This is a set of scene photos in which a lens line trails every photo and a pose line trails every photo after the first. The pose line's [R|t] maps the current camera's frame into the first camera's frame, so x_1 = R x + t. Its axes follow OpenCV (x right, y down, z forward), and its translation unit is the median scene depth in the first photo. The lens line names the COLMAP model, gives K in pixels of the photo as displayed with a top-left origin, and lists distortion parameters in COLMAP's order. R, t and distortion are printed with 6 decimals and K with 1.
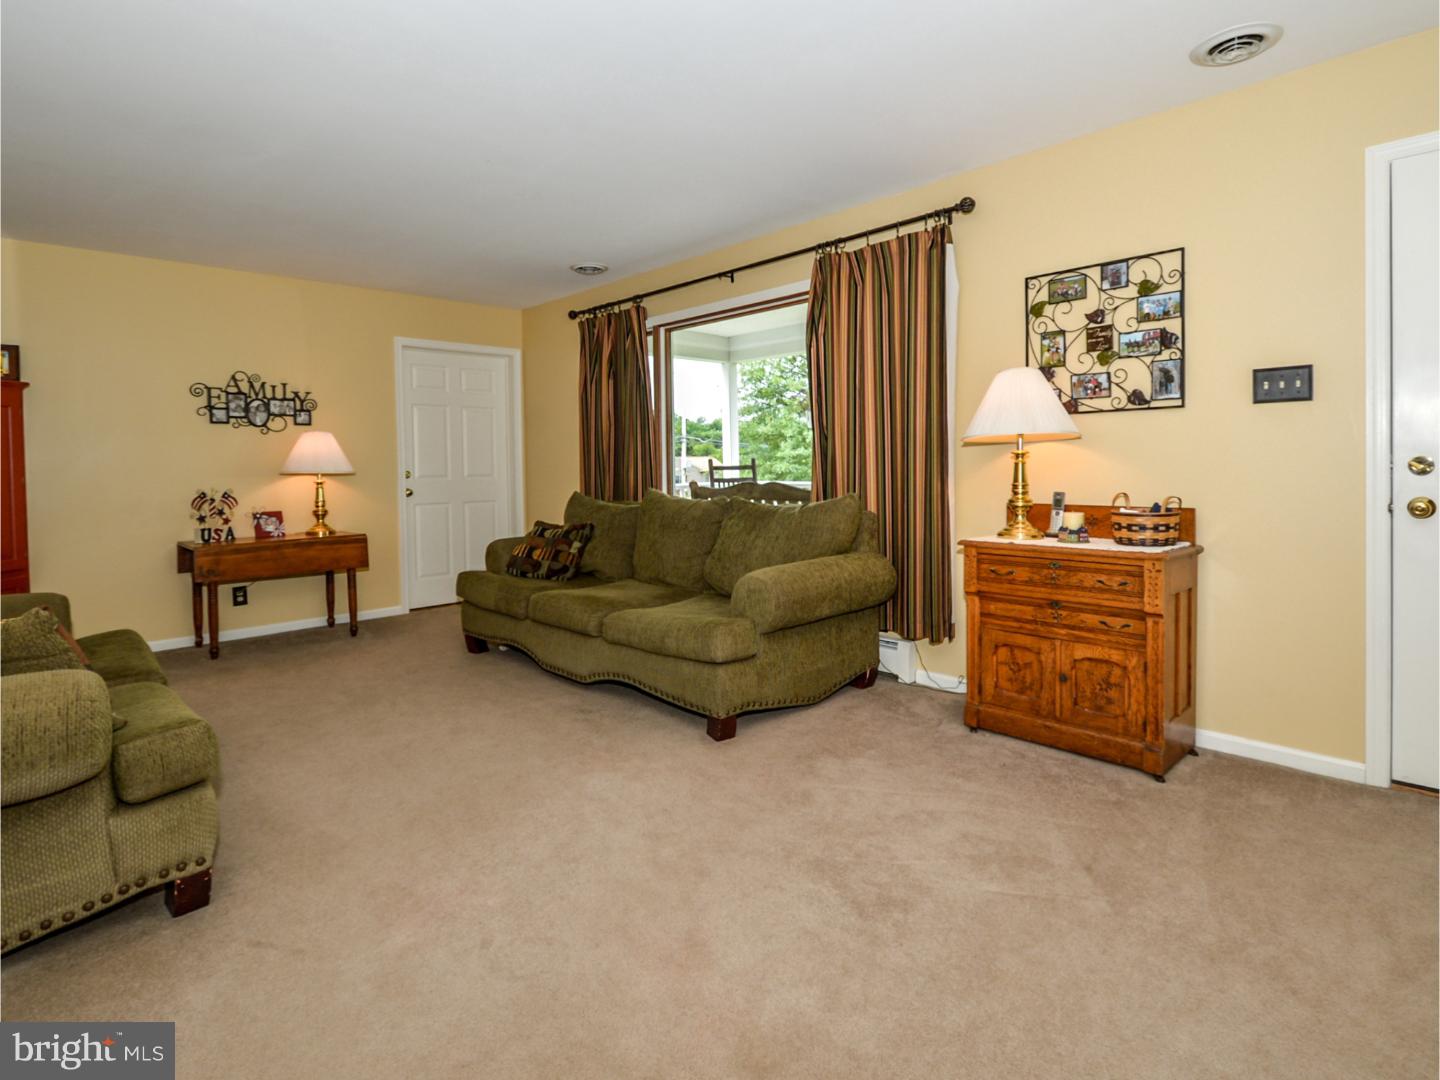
lens RADIAL K [[754.0, 0, 727.1], [0, 754.0, 490.6], [0, 0, 1]] dist [0.001351, -0.001200]
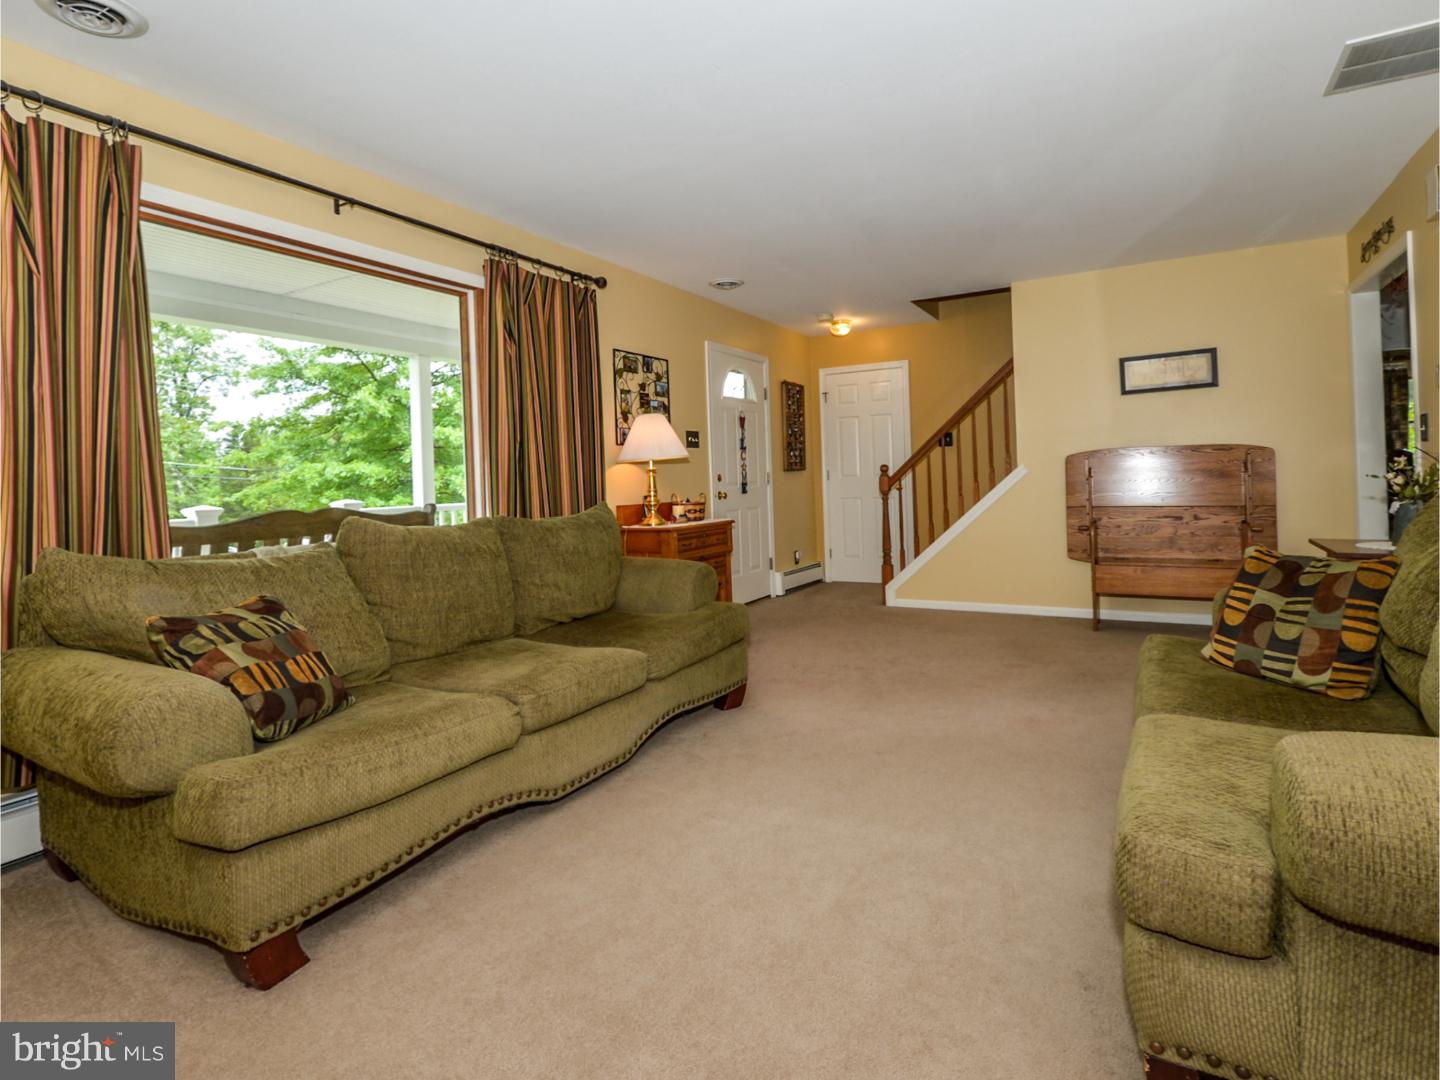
lens RADIAL K [[754.0, 0, 727.1], [0, 754.0, 490.6], [0, 0, 1]] dist [0.001351, -0.001200]
pose [[-0.284840, 0.015227, 0.958454, -1.151368], [0.080686, 0.996706, 0.008144, -0.009262], [-0.955173, 0.079653, -0.285130, 1.368456]]
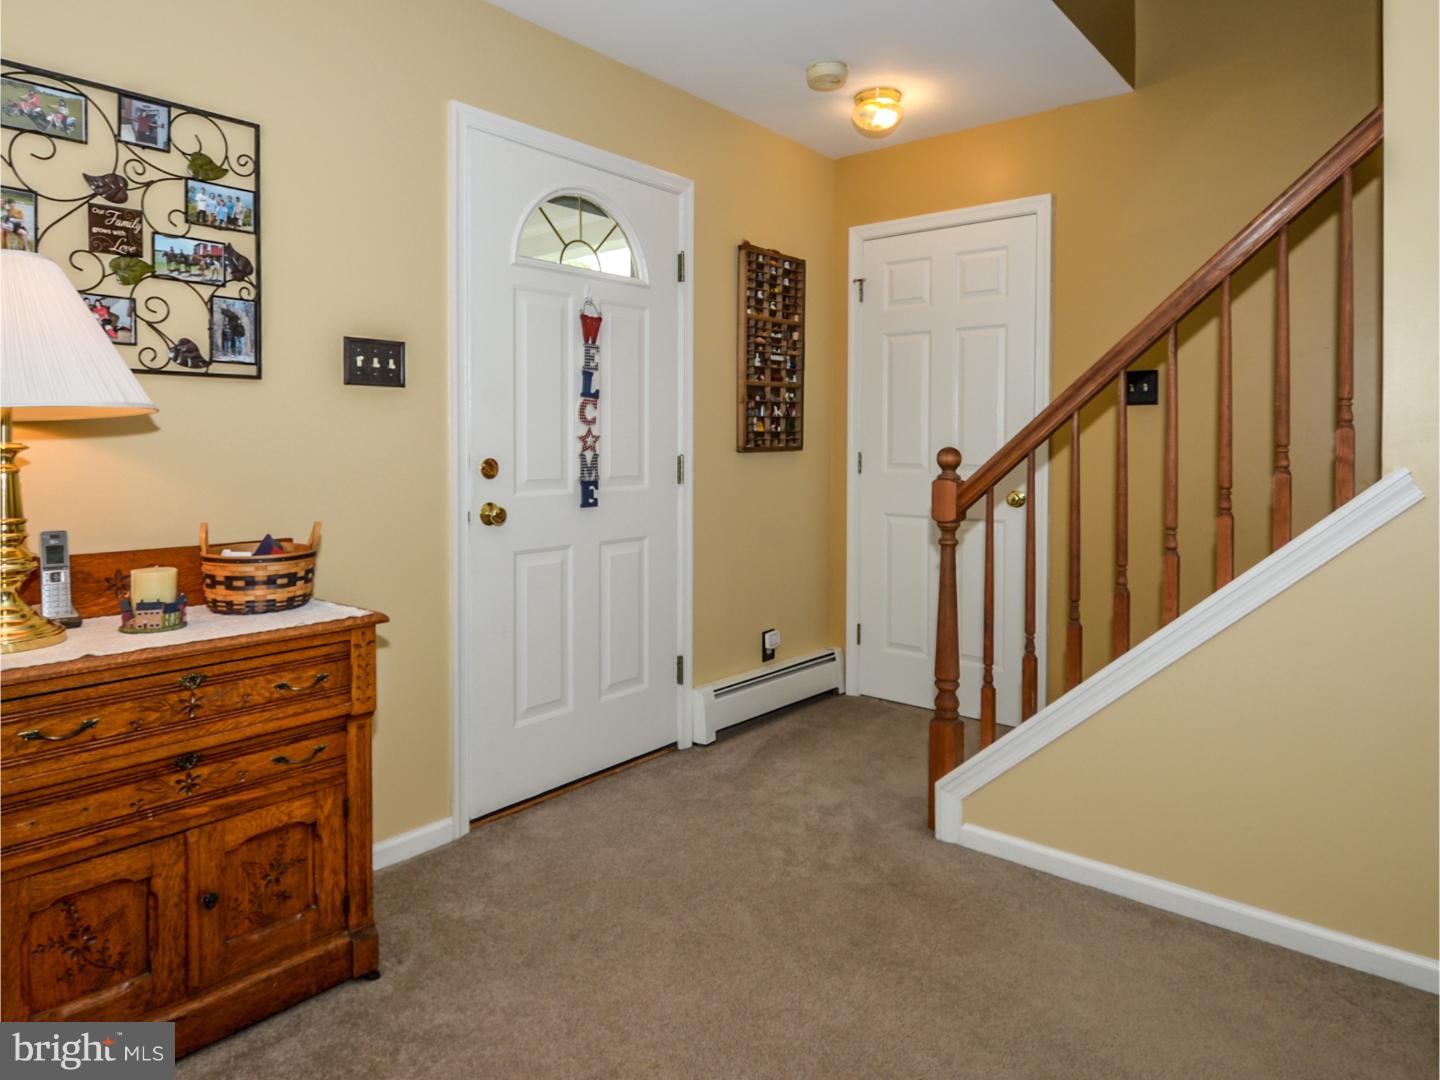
lens RADIAL K [[888.0, 0, 698.4], [0, 888.0, 463.1], [0, 0, 1]] dist [-0.022636, -0.001637]
pose [[-0.090116, -0.002362, 0.995928, -0.154025], [0.040377, 0.999166, 0.006023, -0.029847], [-0.995112, 0.040756, -0.089945, 0.692301]]
